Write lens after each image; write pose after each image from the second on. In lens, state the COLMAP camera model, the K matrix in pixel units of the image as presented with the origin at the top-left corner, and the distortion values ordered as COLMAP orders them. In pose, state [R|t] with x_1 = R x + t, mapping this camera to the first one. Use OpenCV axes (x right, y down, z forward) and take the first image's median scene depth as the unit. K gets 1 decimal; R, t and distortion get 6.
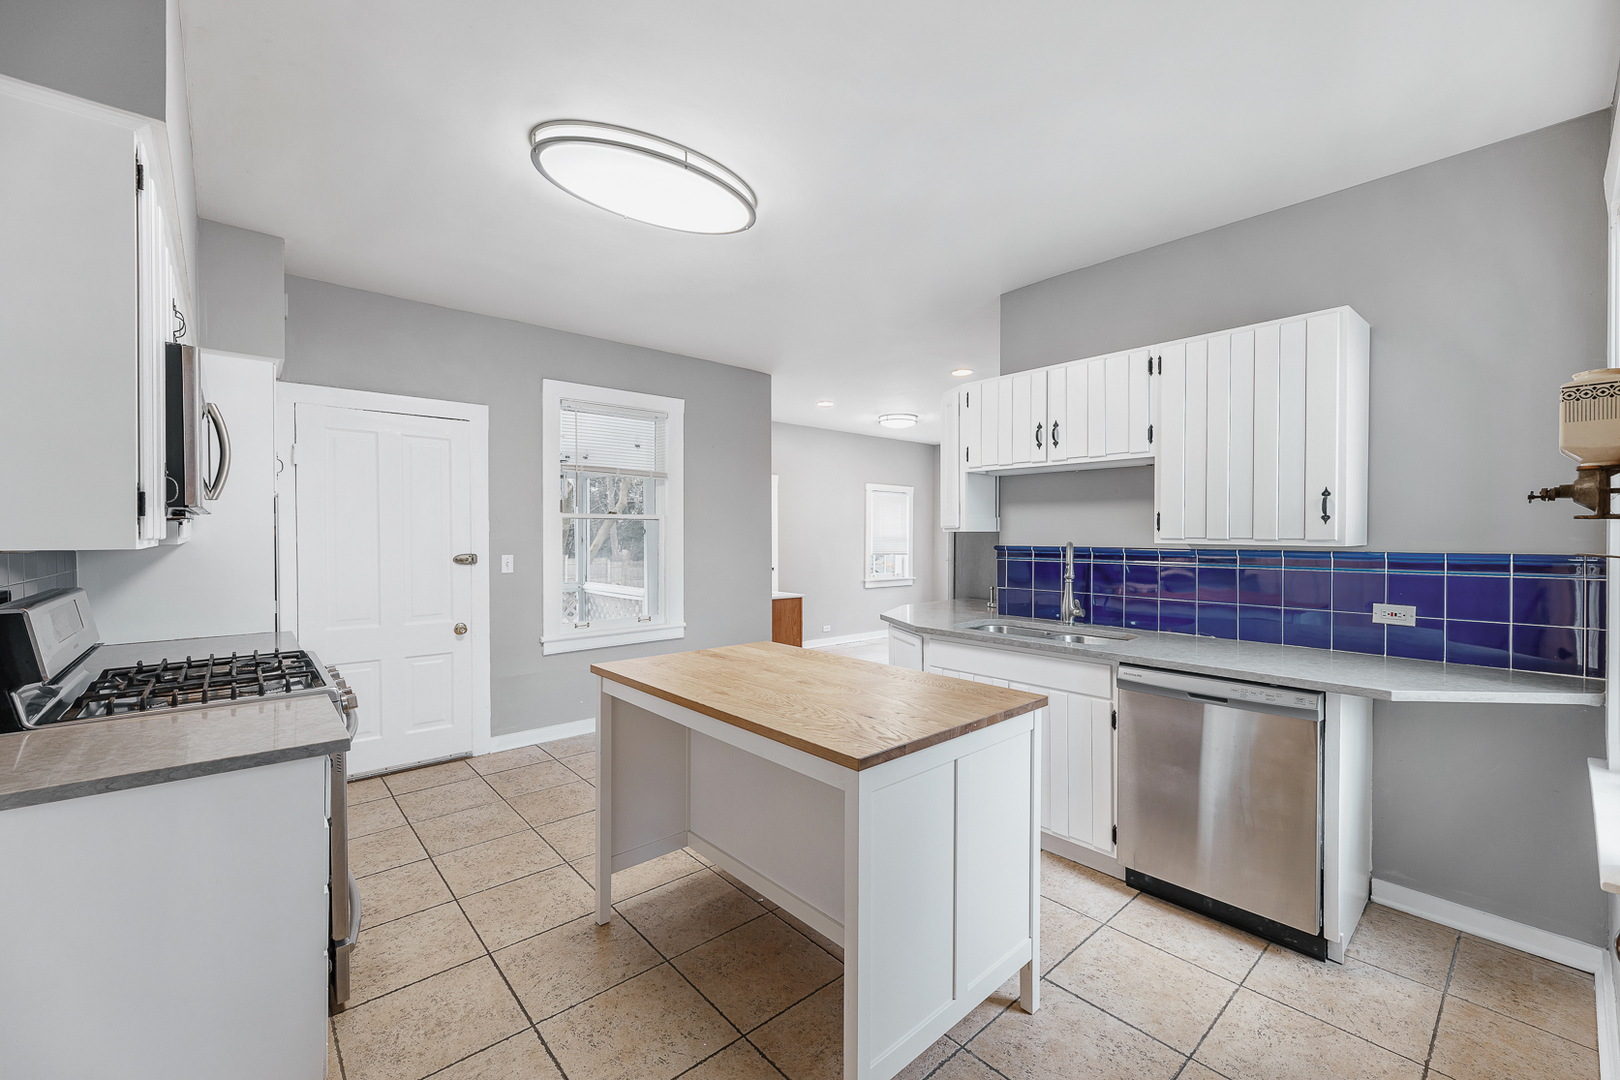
lens RADIAL K [[663.9, 0, 816.8], [0, 663.9, 540.5], [0, 0, 1]] dist [0.001904, -0.000591]
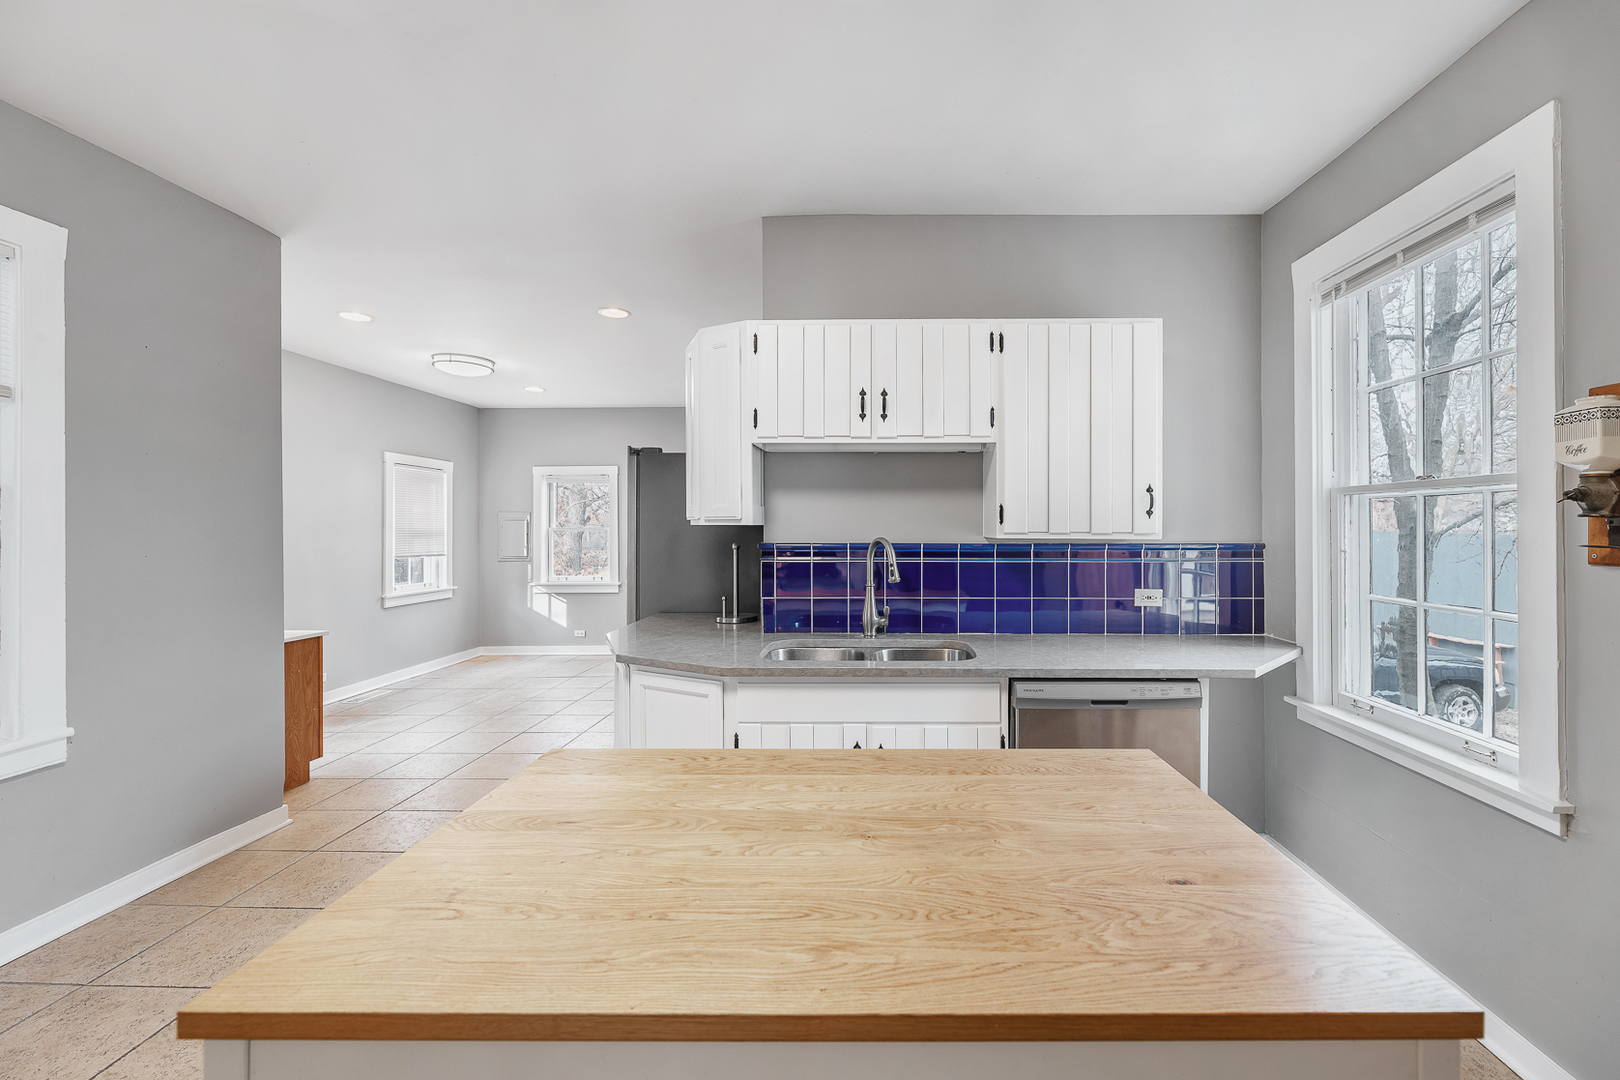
lens RADIAL K [[663.9, 0, 789.7], [0, 663.9, 519.7], [0, 0, 1]] dist [0.001904, -0.000591]
pose [[0.676999, 0.009873, 0.735918, -0.310624], [0.006491, 0.999791, -0.019384, -0.004242], [-0.735955, 0.017900, 0.676793, 0.531566]]
